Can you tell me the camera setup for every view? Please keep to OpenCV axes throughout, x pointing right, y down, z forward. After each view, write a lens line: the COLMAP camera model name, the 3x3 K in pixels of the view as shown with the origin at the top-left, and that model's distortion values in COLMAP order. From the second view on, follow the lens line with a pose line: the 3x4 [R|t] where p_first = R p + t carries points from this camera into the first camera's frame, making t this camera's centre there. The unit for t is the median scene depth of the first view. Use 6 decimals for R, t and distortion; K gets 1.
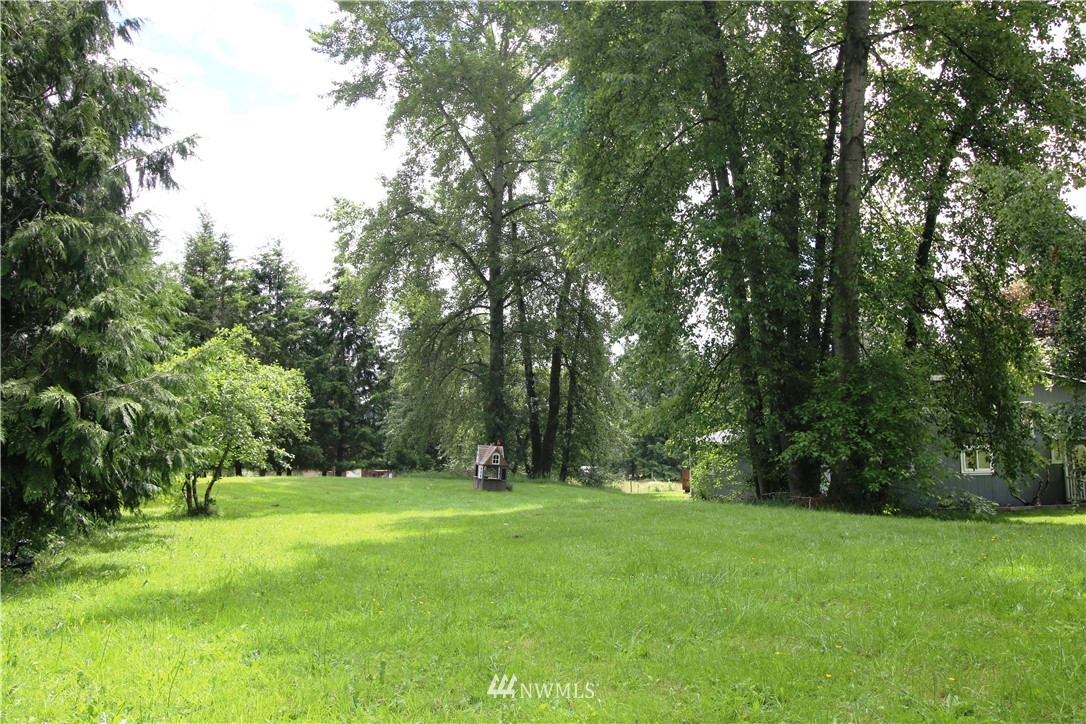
lens RADIAL K [[846.5, 0, 535.4], [0, 846.5, 360.6], [0, 0, 1]] dist [0.023517, -0.003782]
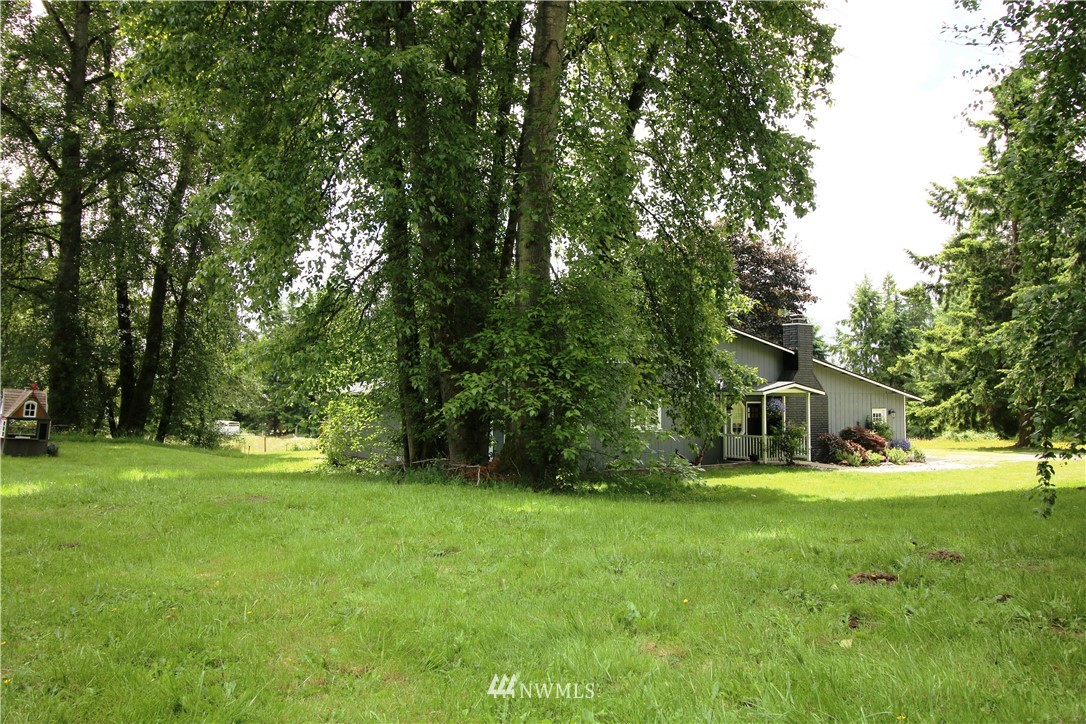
lens RADIAL K [[846.5, 0, 541.1], [0, 846.5, 356.8], [0, 0, 1]] dist [0.023517, -0.003782]
pose [[0.917342, 0.039189, 0.396166, 0.083608], [-0.058016, 0.997679, 0.035647, 0.039131], [-0.393850, -0.055684, 0.917487, 0.318771]]
